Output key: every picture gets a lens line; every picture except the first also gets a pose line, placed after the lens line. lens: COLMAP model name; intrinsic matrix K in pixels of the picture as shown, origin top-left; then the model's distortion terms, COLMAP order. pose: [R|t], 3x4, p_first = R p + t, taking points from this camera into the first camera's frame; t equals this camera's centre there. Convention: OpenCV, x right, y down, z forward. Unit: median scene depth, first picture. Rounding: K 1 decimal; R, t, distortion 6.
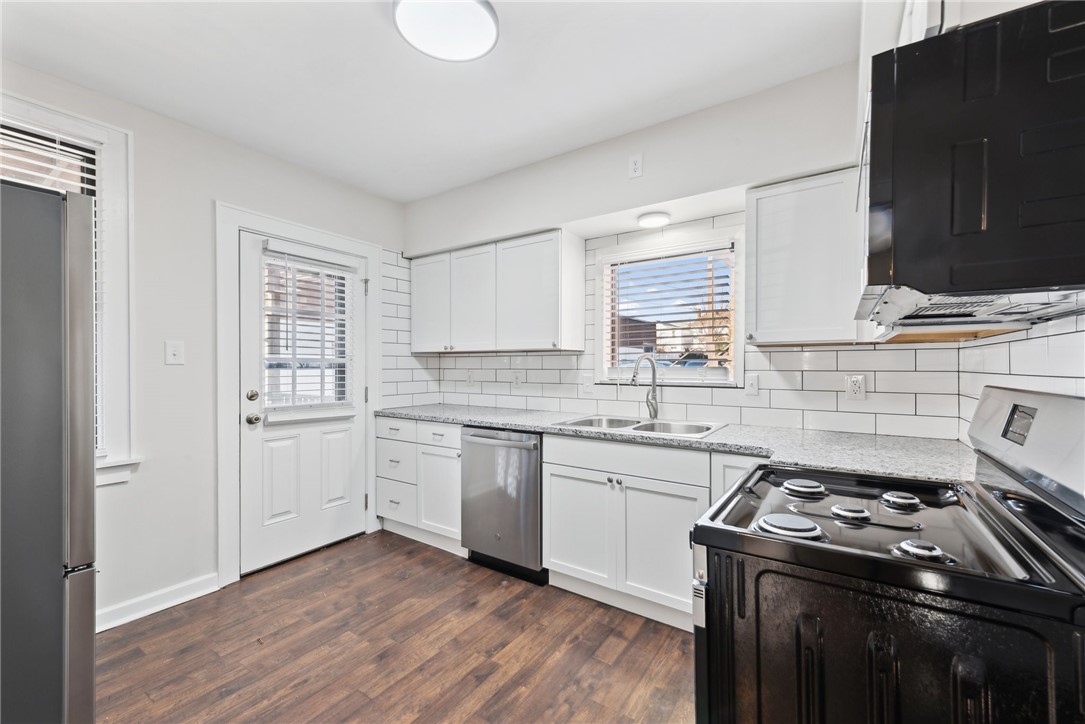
lens RADIAL K [[440.5, 0, 543.1], [0, 440.5, 368.5], [0, 0, 1]] dist [0.002150, 0.000066]
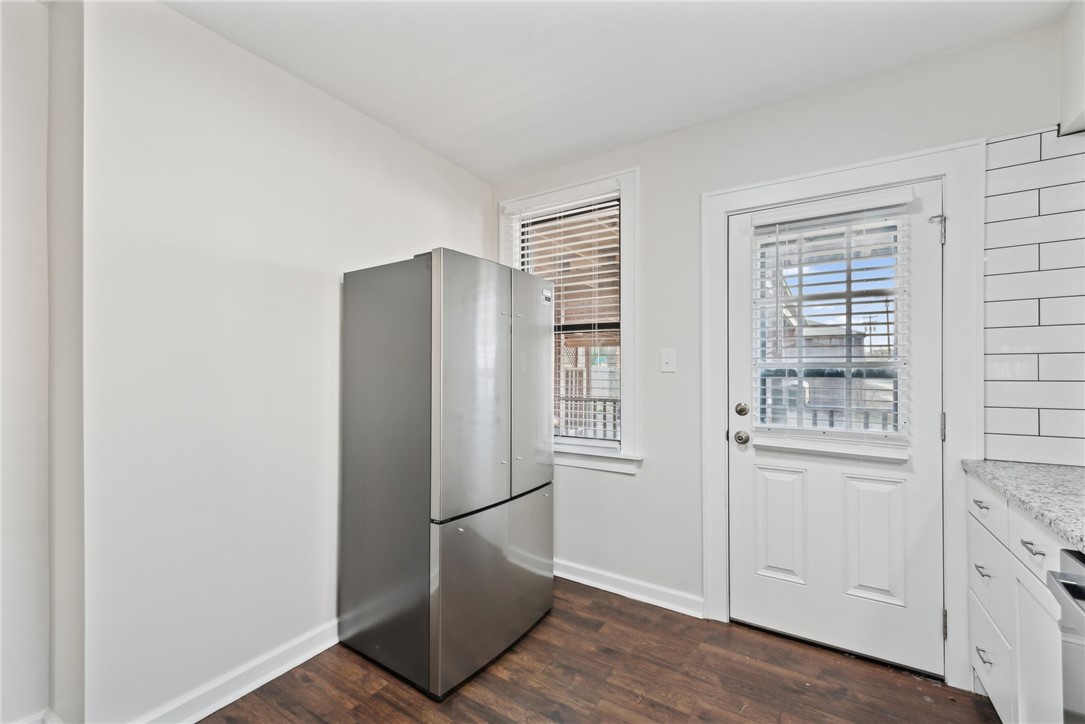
lens RADIAL K [[440.5, 0, 543.1], [0, 440.5, 368.5], [0, 0, 1]] dist [0.002150, 0.000066]
pose [[0.034395, -0.003513, -0.999402, 0.156955], [-0.003263, 0.999988, -0.003628, -0.011447], [0.999403, 0.003386, 0.034383, 0.599078]]
